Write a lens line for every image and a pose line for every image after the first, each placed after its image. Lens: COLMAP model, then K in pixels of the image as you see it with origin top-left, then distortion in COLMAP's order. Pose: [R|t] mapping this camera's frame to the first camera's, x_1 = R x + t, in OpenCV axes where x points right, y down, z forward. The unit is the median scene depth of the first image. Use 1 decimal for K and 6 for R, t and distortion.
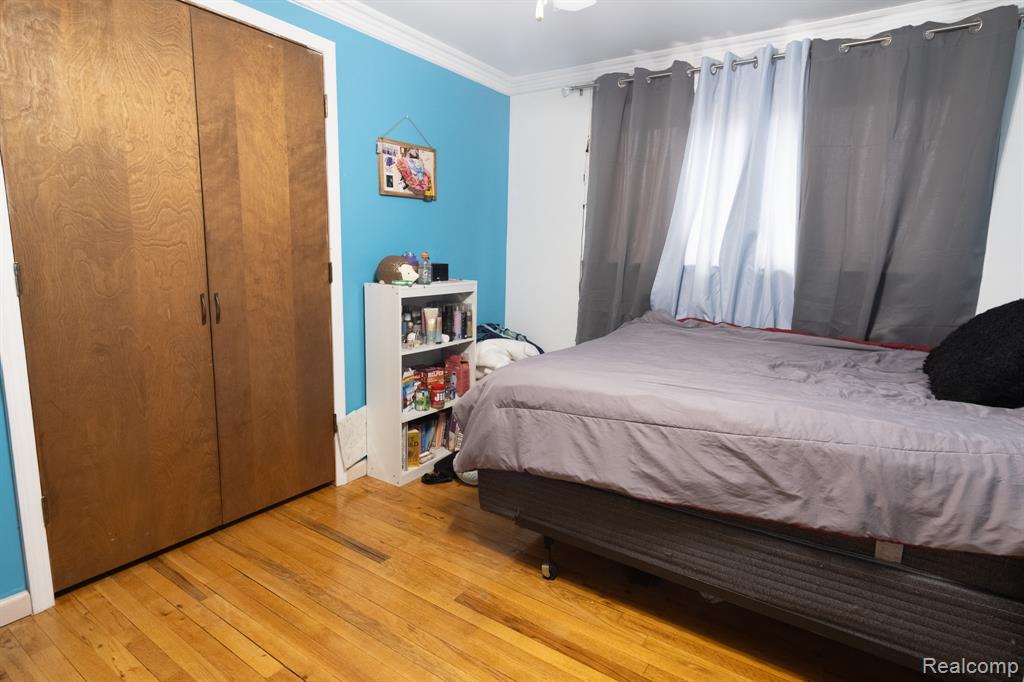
lens RADIAL K [[546.6, 0, 516.3], [0, 546.6, 335.6], [0, 0, 1]] dist [0.006849, 0.002886]
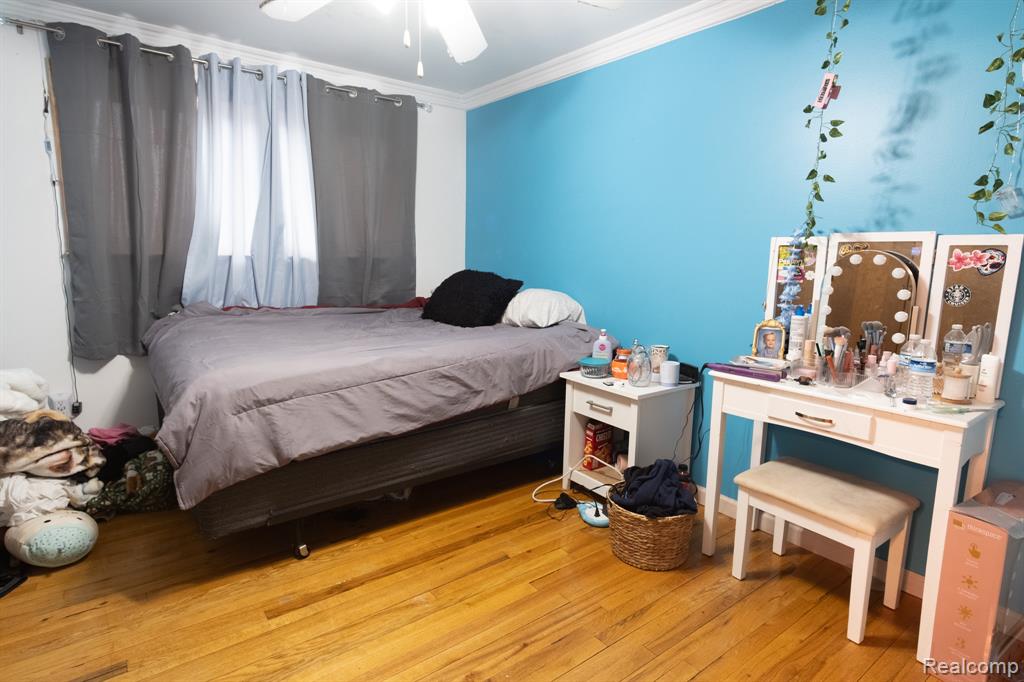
lens RADIAL K [[546.6, 0, 516.3], [0, 546.6, 335.6], [0, 0, 1]] dist [0.006849, 0.002886]
pose [[0.315954, -0.163549, 0.934572, -0.759109], [0.136112, 0.982655, 0.125947, -0.054957], [-0.938960, 0.087413, 0.332735, 0.239280]]
